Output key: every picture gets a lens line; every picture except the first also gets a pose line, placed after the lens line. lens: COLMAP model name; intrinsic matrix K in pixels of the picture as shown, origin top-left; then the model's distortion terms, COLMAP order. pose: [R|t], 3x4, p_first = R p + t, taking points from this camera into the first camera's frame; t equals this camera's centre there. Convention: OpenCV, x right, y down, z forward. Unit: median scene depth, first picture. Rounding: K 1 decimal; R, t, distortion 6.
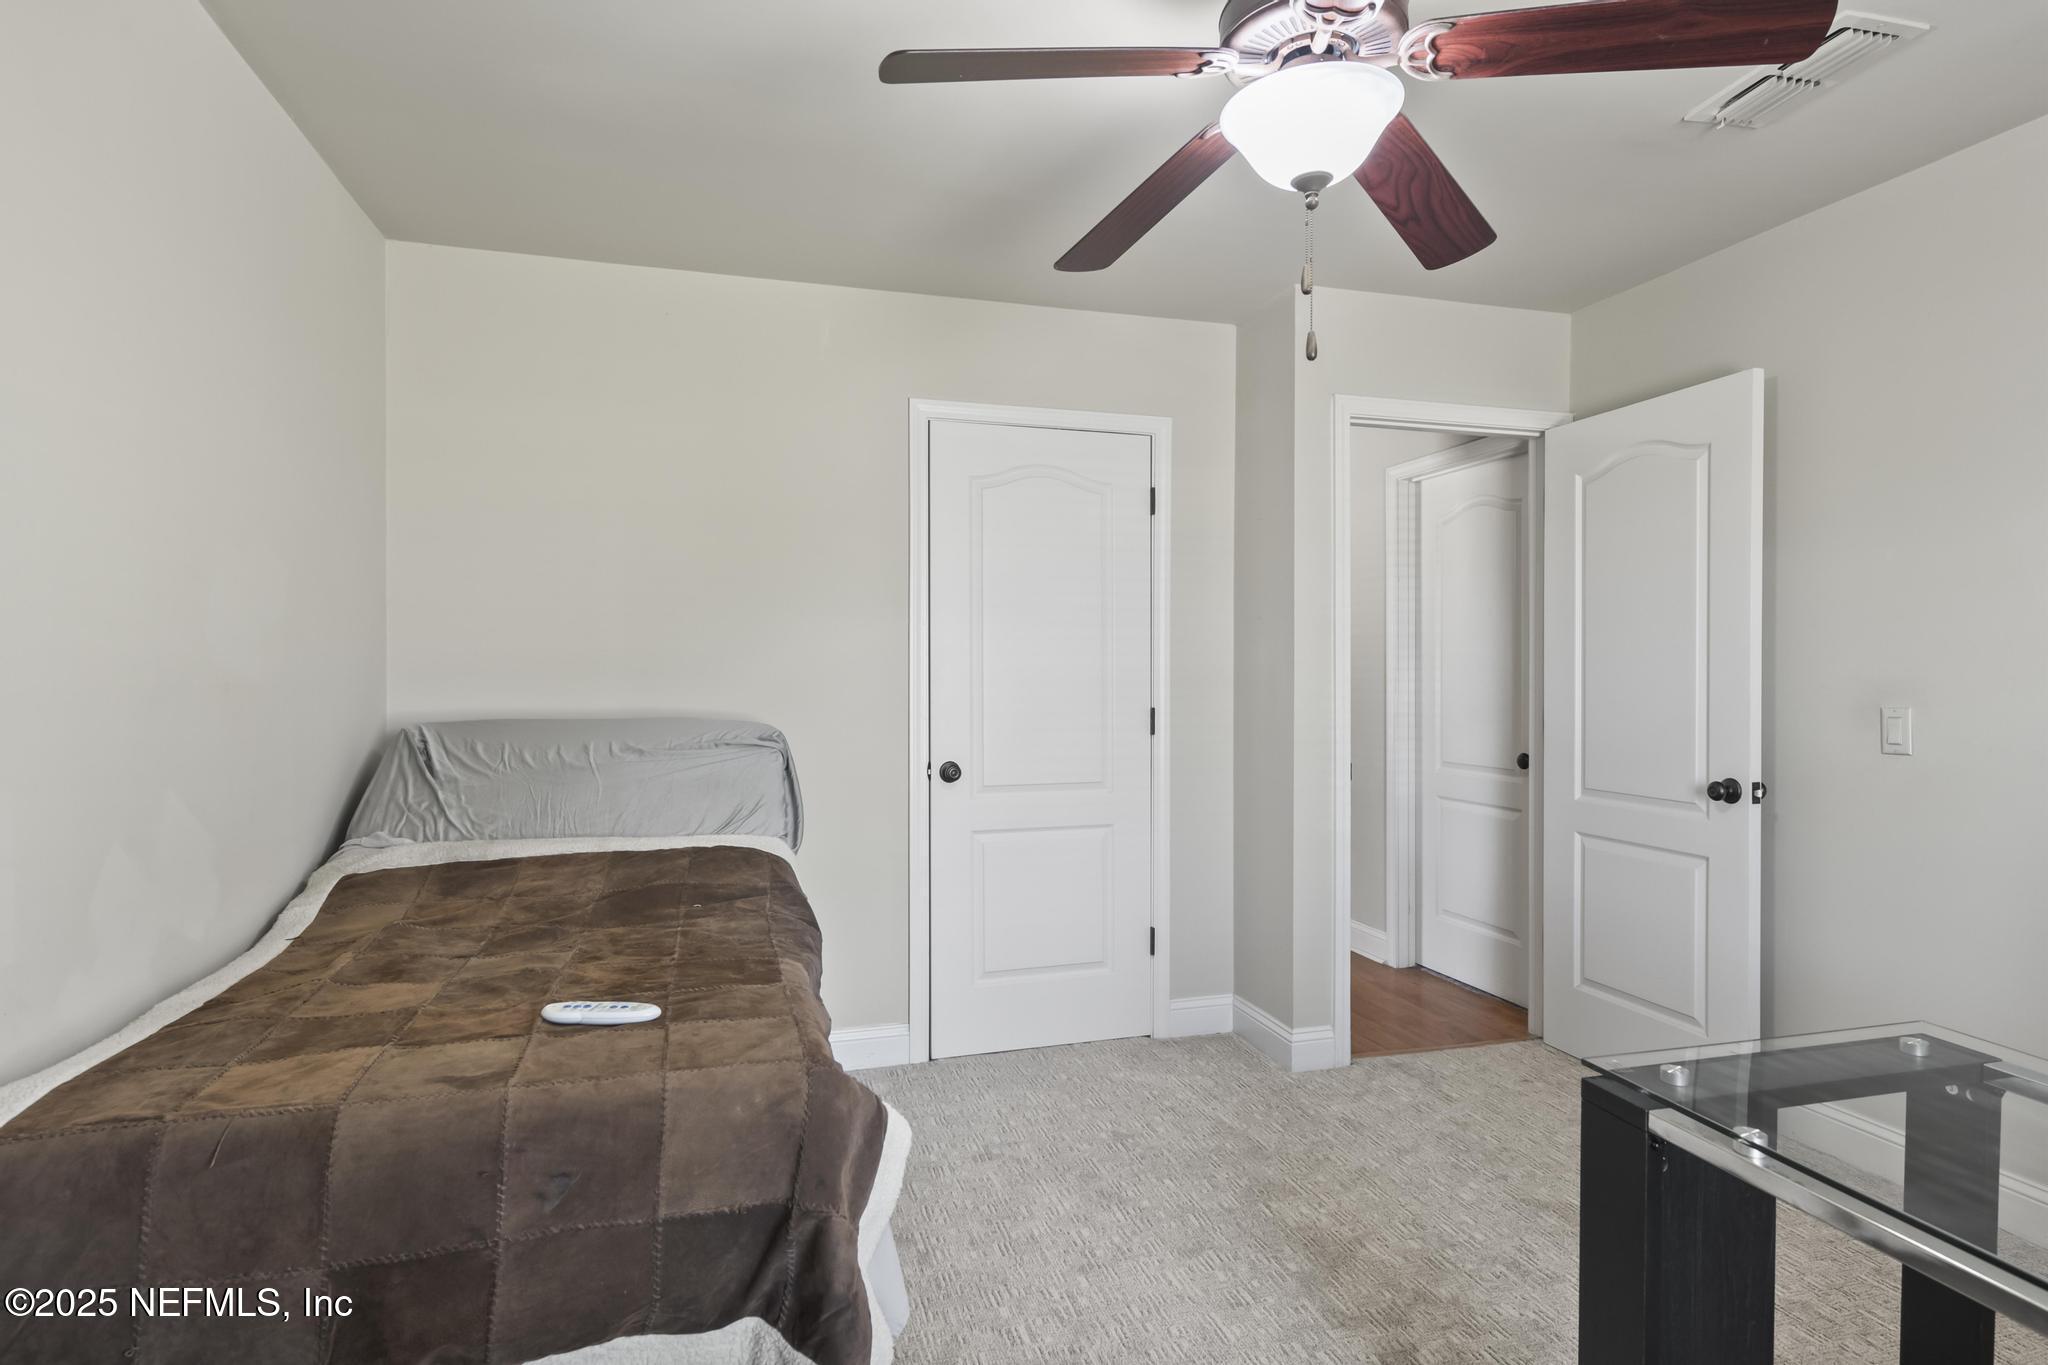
lens RADIAL K [[1061.6, 0, 1028.8], [0, 1061.6, 669.8], [0, 0, 1]] dist [0.016491, -0.001001]
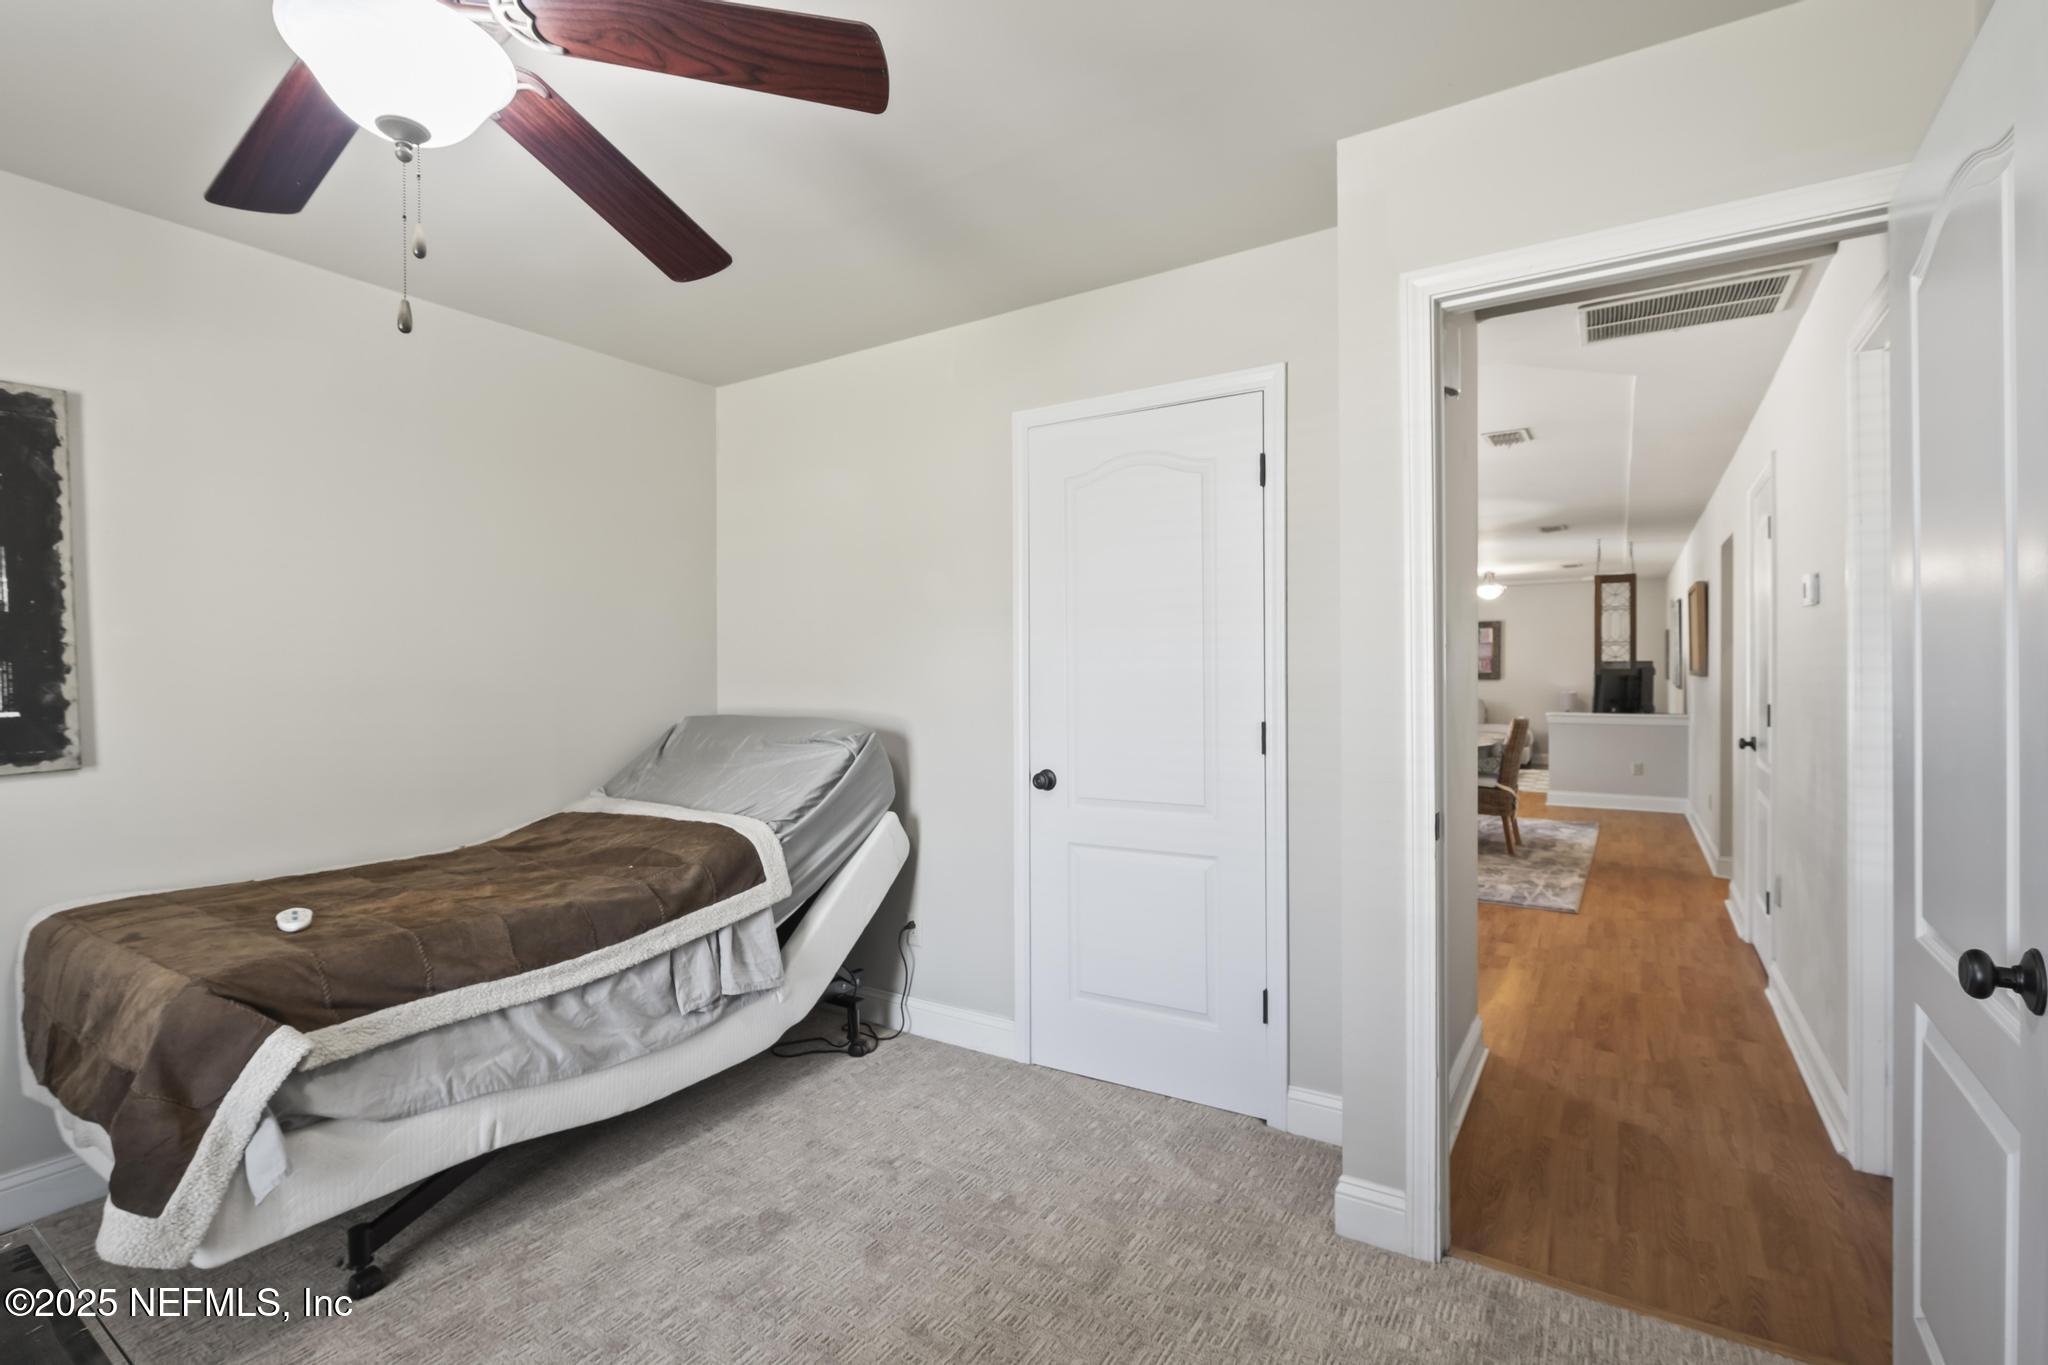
lens RADIAL K [[907.1, 0, 1033.4], [0, 907.1, 674.9], [0, 0, 1]] dist [0.012123, -0.010005]
pose [[0.669765, -0.008485, -0.742525, 0.553239], [0.009861, 0.999948, -0.002531, -0.000313], [0.742508, -0.005627, 0.669814, 0.423963]]
